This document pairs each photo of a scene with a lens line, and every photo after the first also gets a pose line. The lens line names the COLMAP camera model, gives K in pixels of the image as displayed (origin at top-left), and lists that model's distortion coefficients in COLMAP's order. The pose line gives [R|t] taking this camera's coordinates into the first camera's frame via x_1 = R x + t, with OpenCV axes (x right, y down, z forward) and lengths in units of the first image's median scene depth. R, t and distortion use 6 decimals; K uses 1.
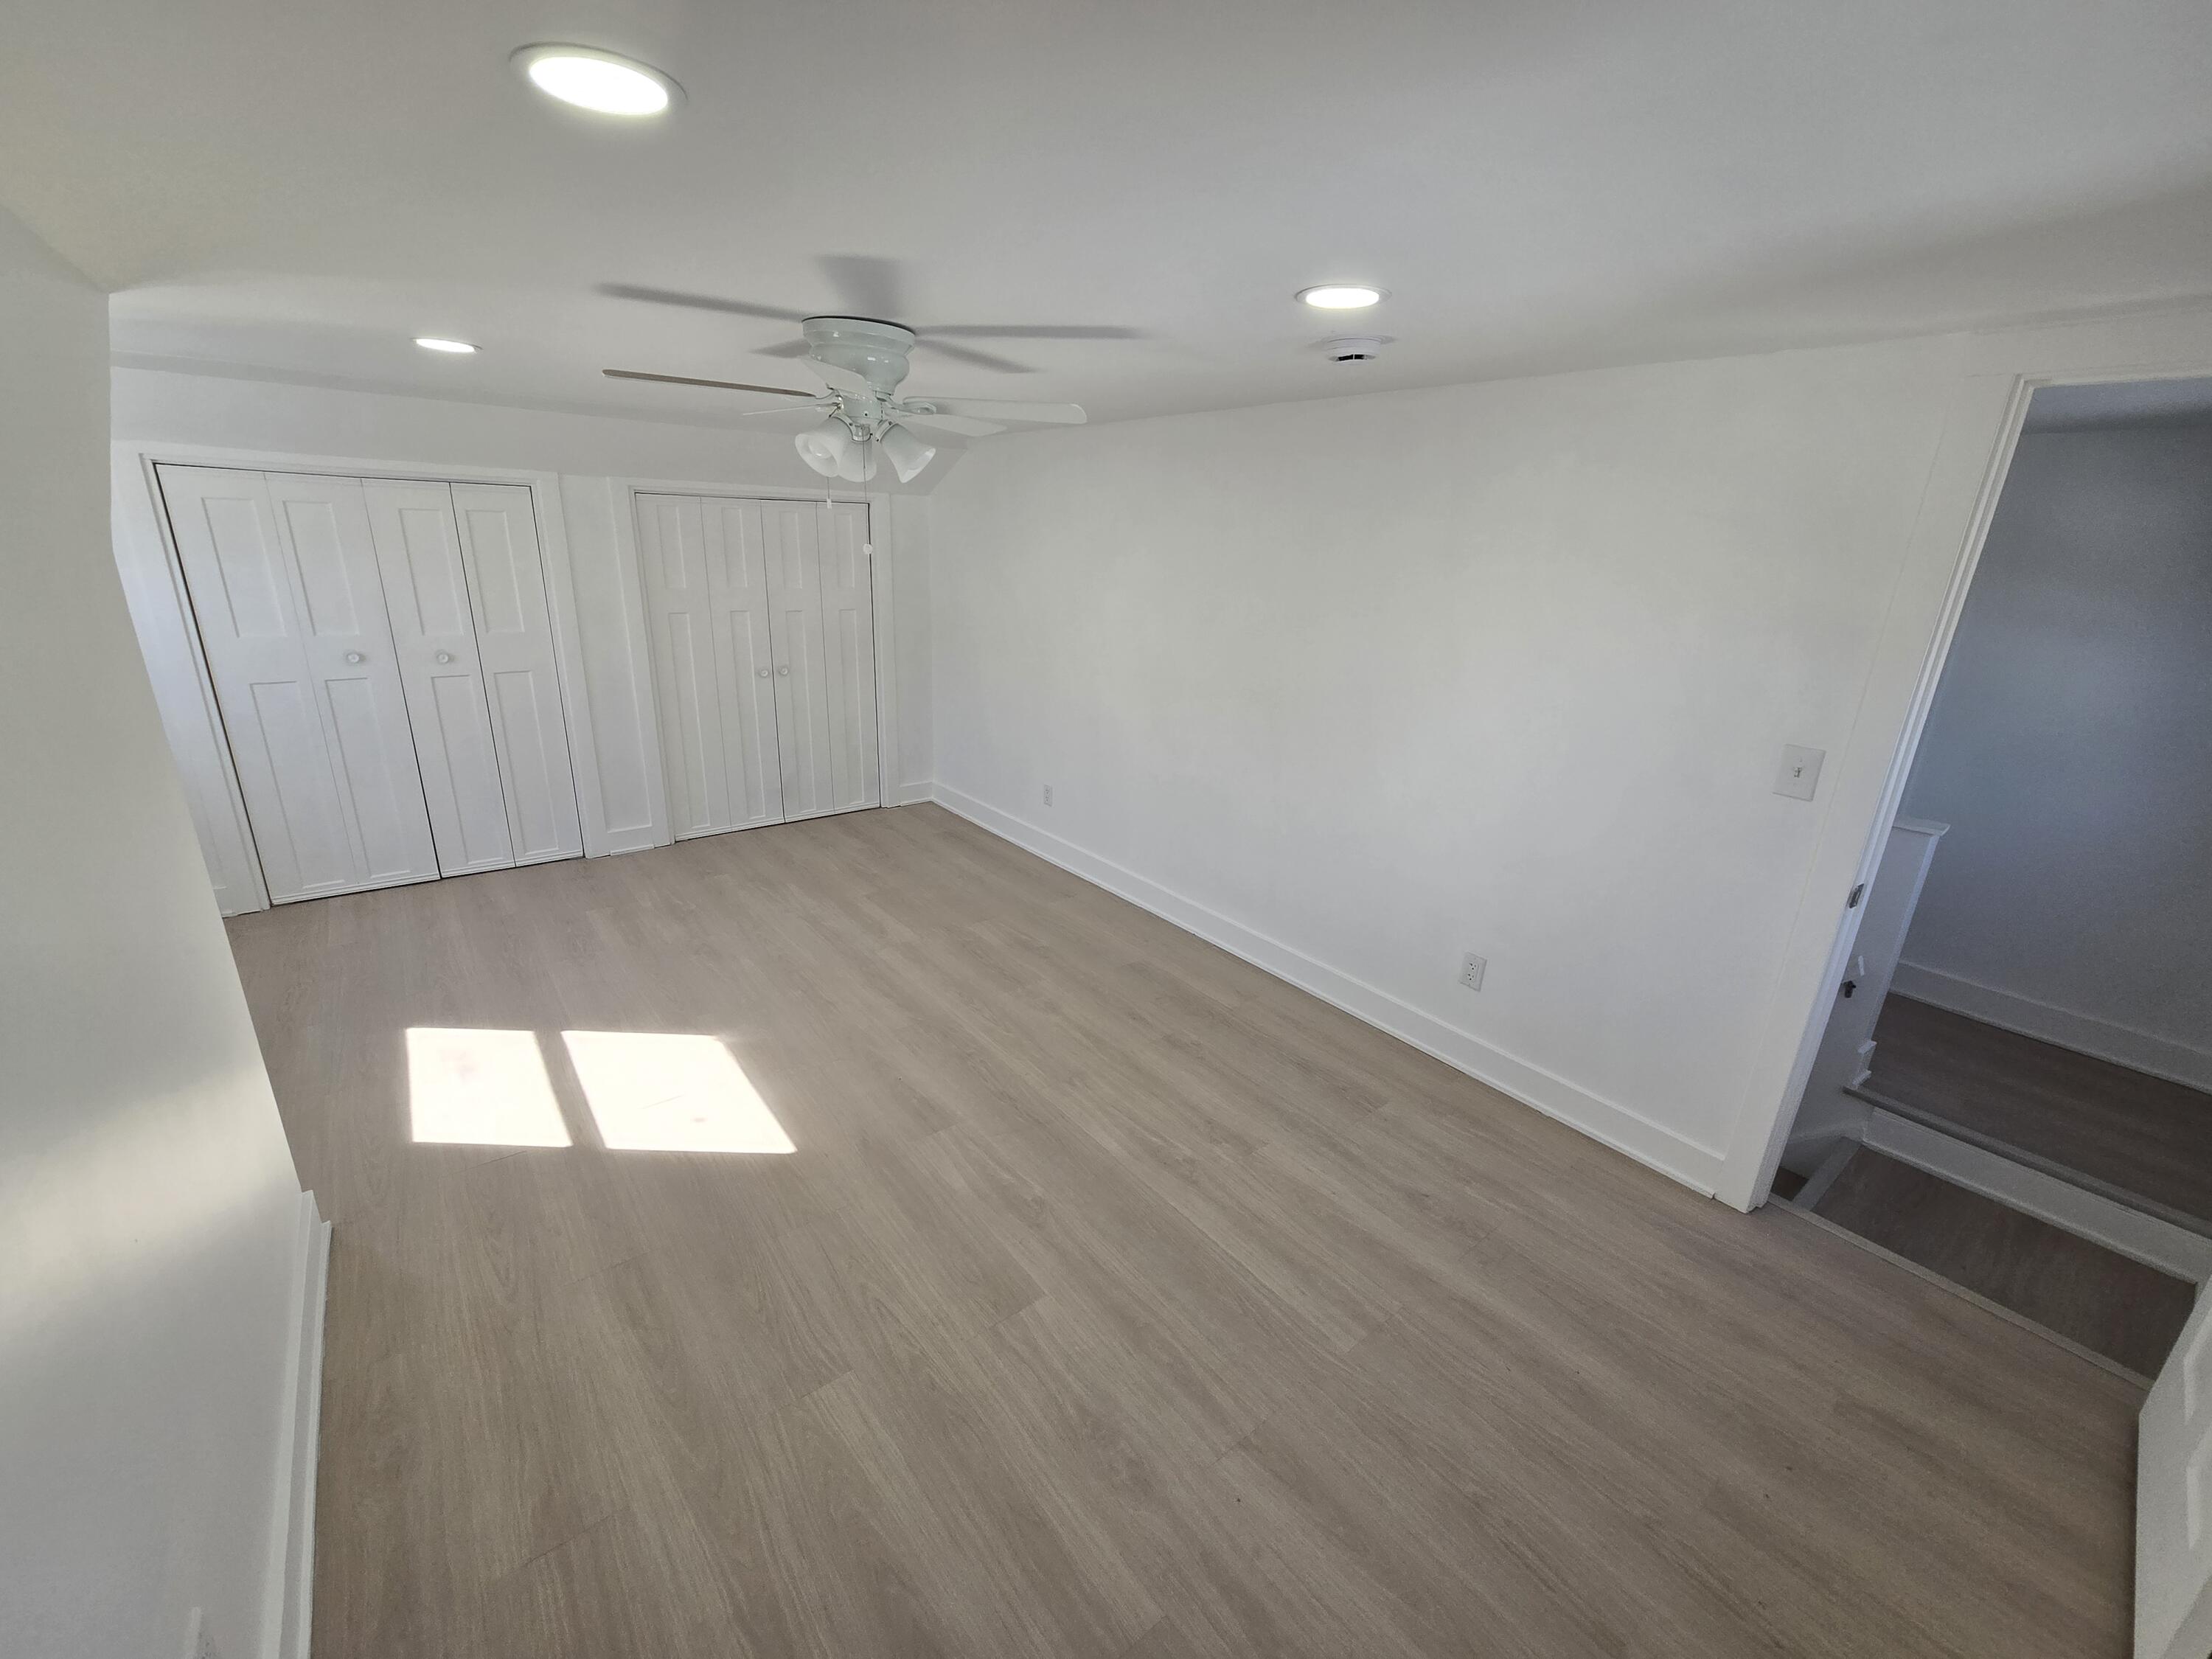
lens RADIAL K [[906.3, 0, 1105.3], [0, 906.3, 822.4], [0, 0, 1]] dist [0.001027, 0.001635]
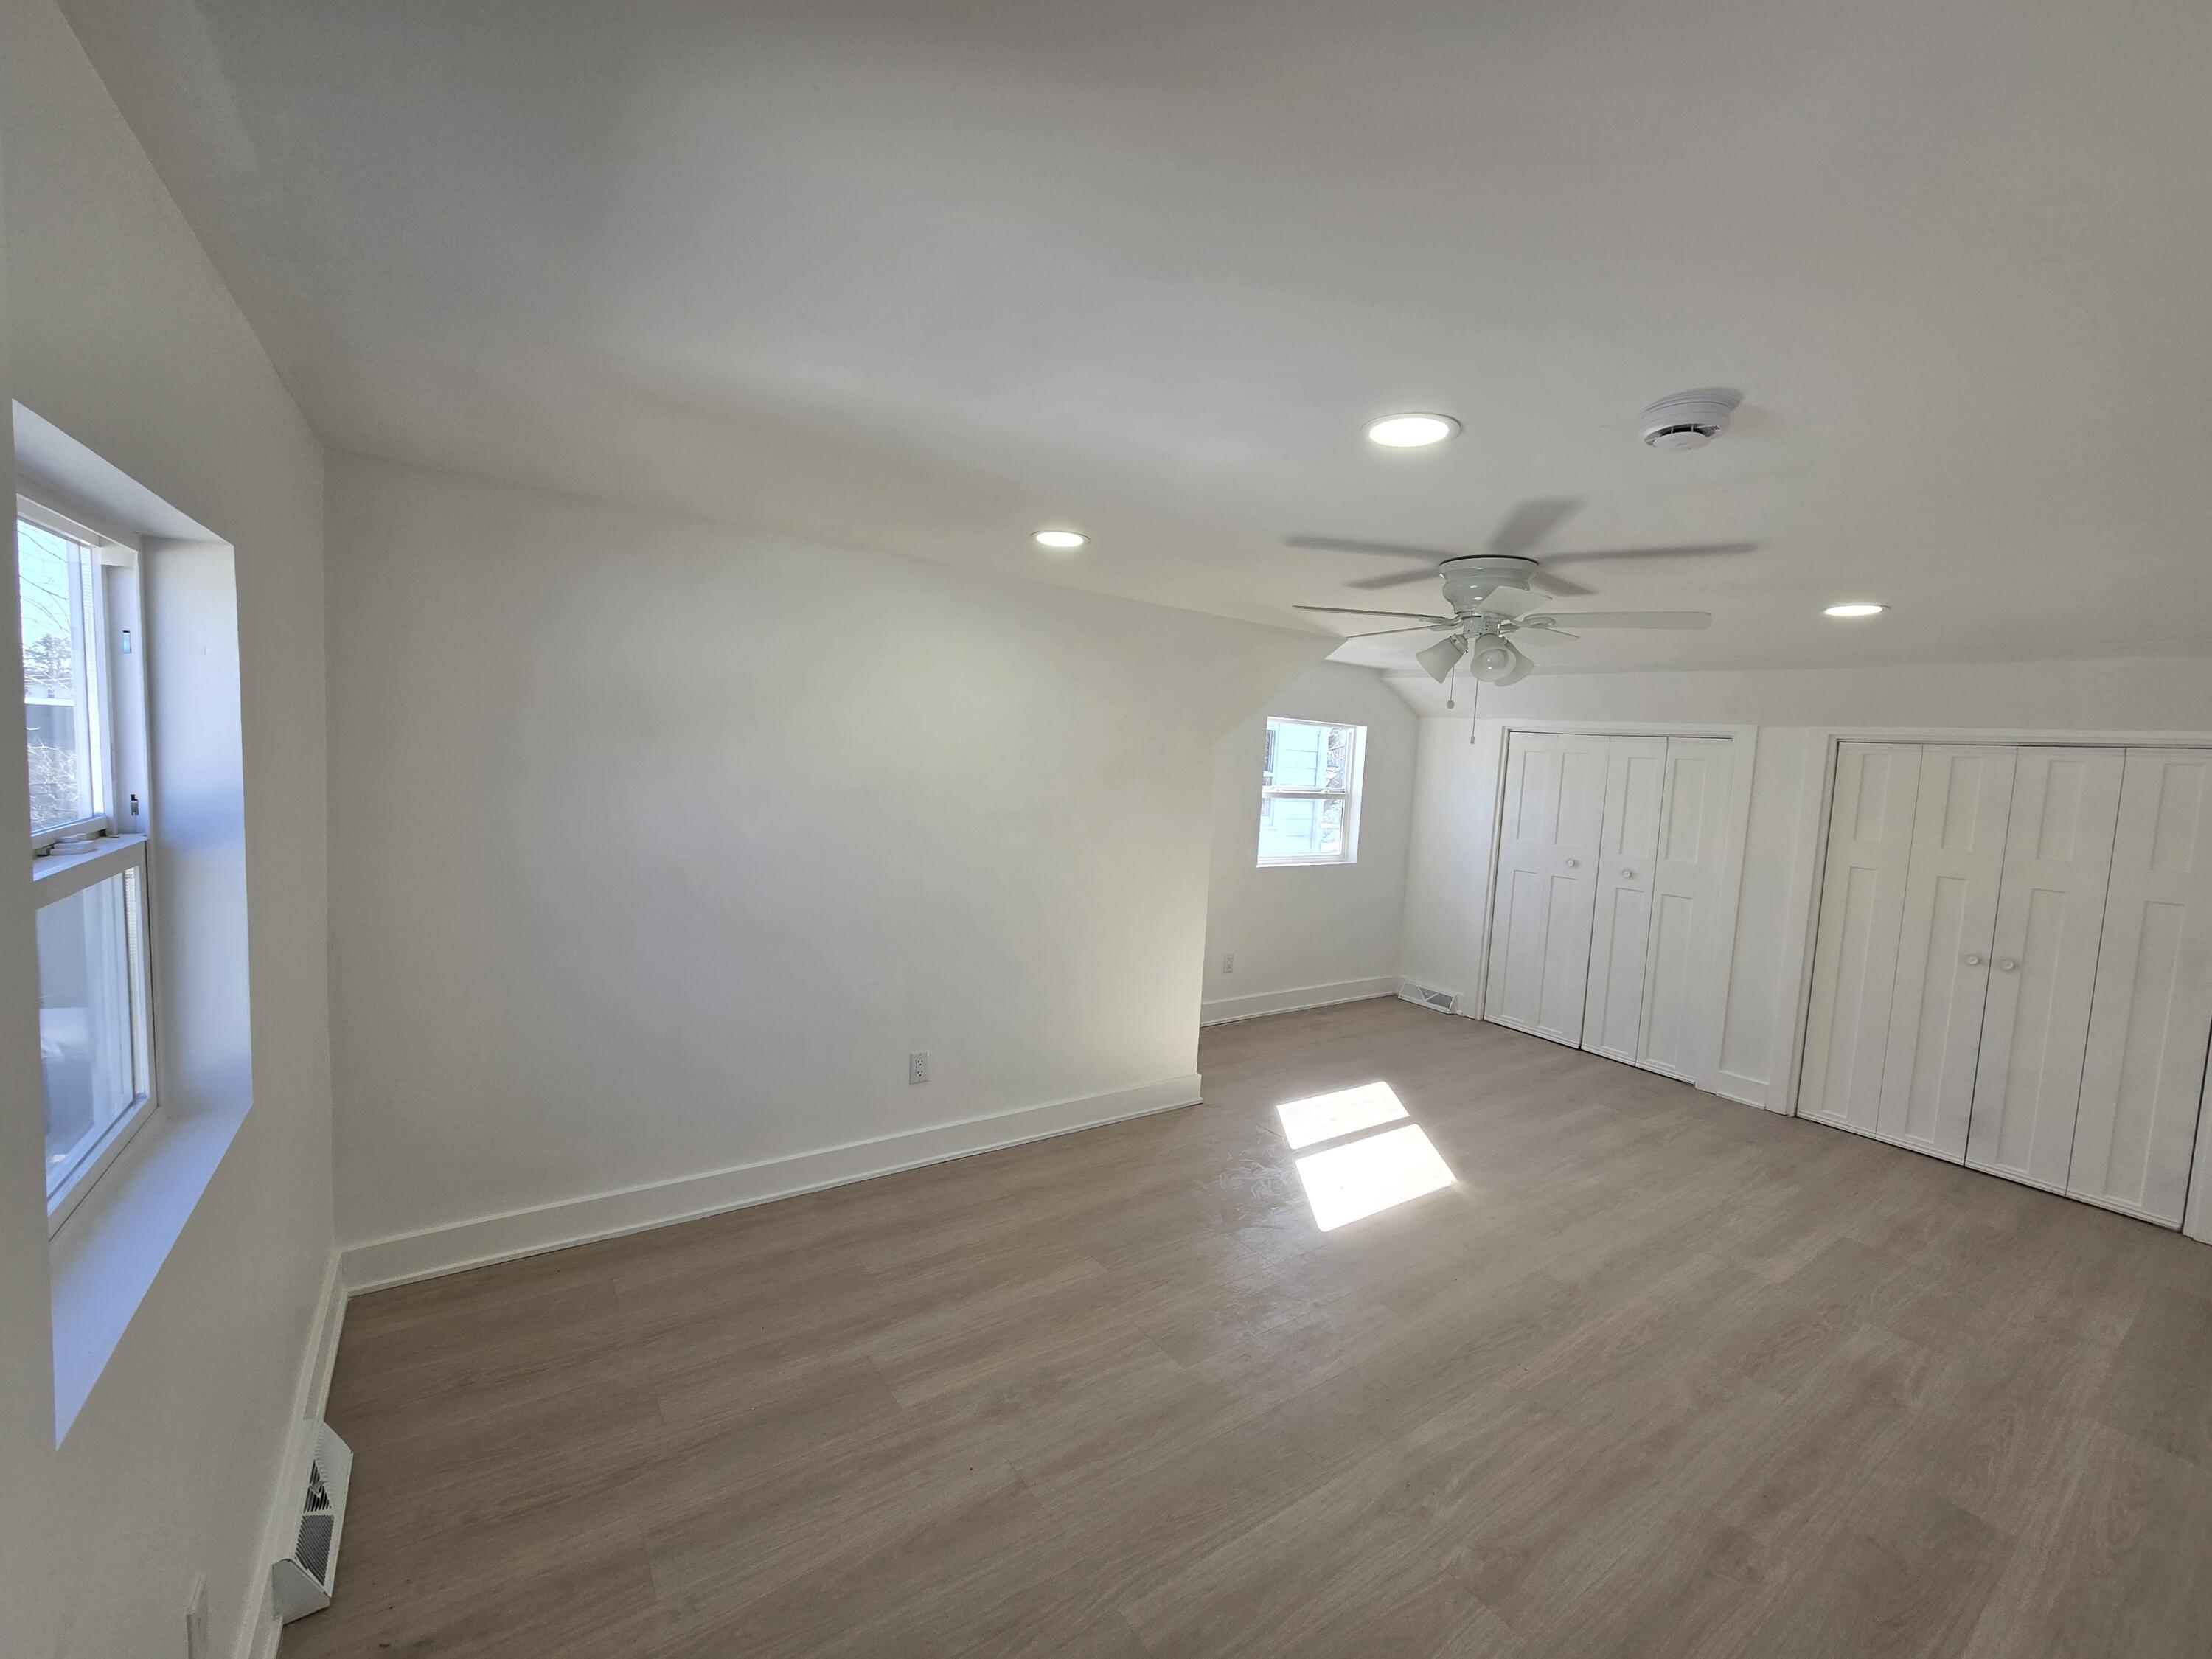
lens RADIAL K [[906.3, 0, 1114.0], [0, 906.3, 827.2], [0, 0, 1]] dist [0.001027, 0.001635]
pose [[-0.045628, 0.044339, -0.997974, 0.612673], [-0.367981, 0.928019, 0.058055, -0.067677], [0.928713, 0.369884, -0.026028, 0.441990]]
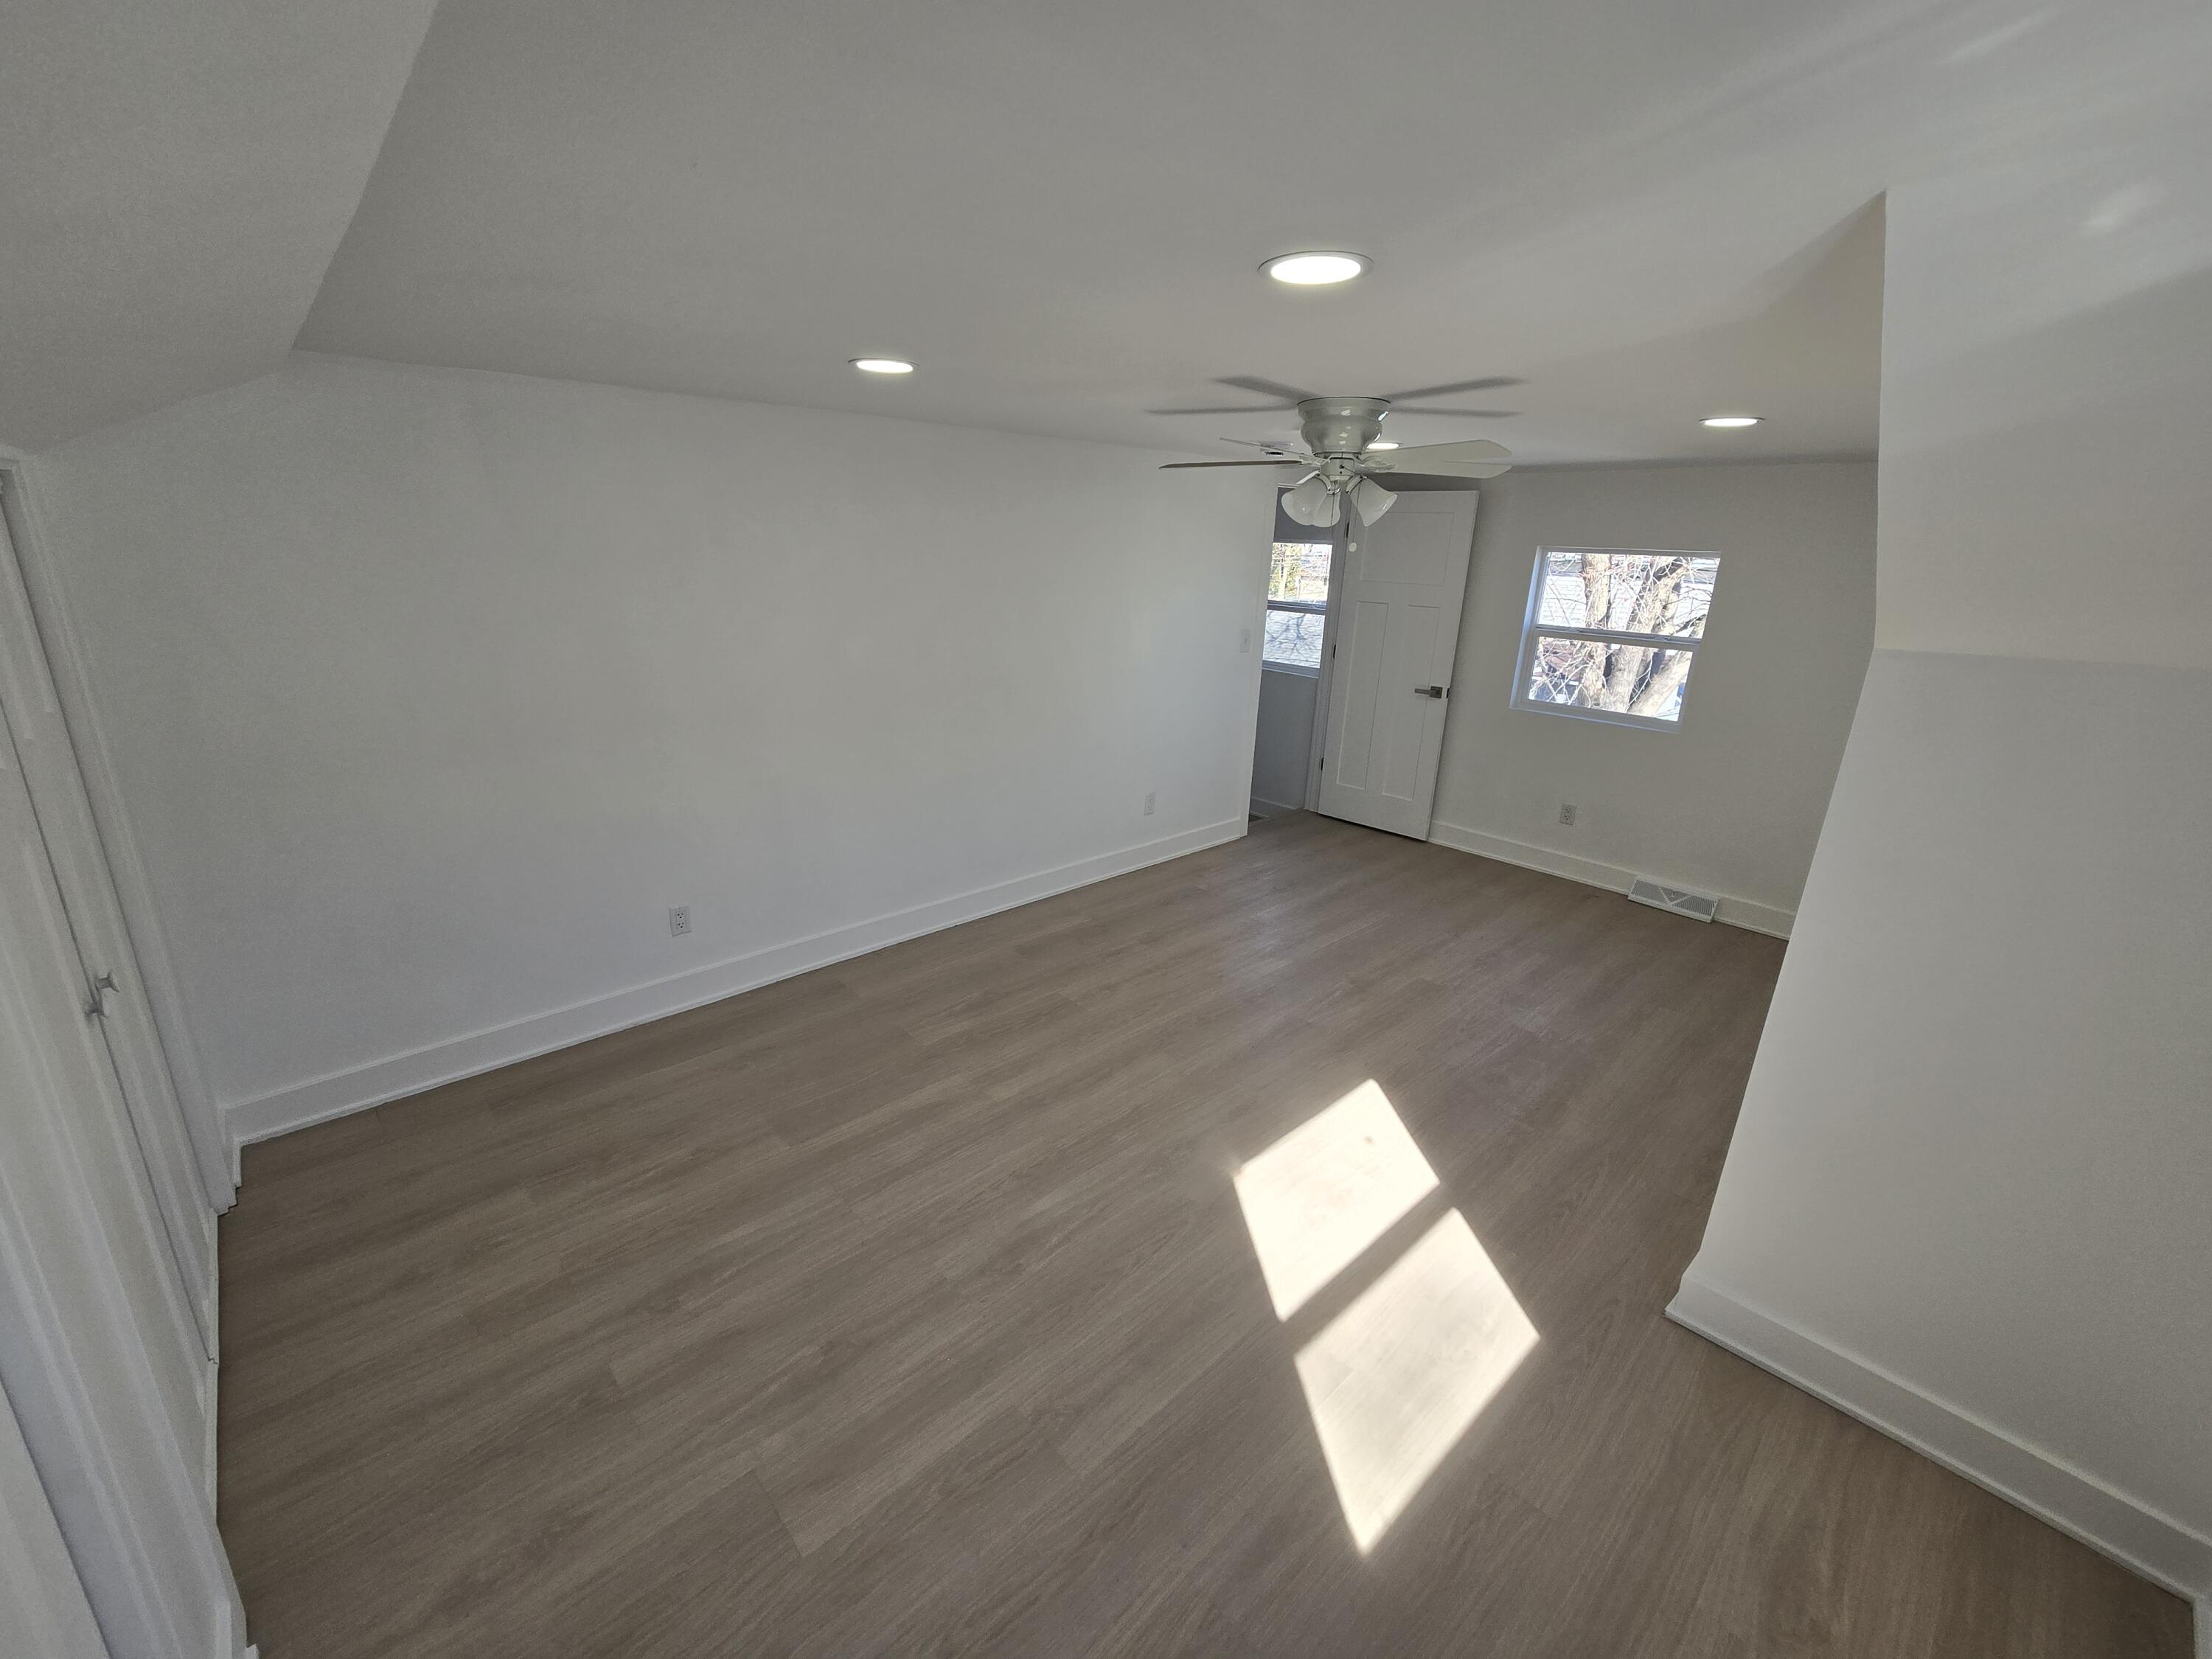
lens RADIAL K [[906.3, 0, 1099.8], [0, 906.3, 827.7], [0, 0, 1]] dist [0.001027, 0.001635]
pose [[-0.072031, -0.343170, 0.936507, -1.006762], [0.275994, 0.895425, 0.349344, -0.350236], [-0.958456, 0.283634, 0.030215, 0.914722]]
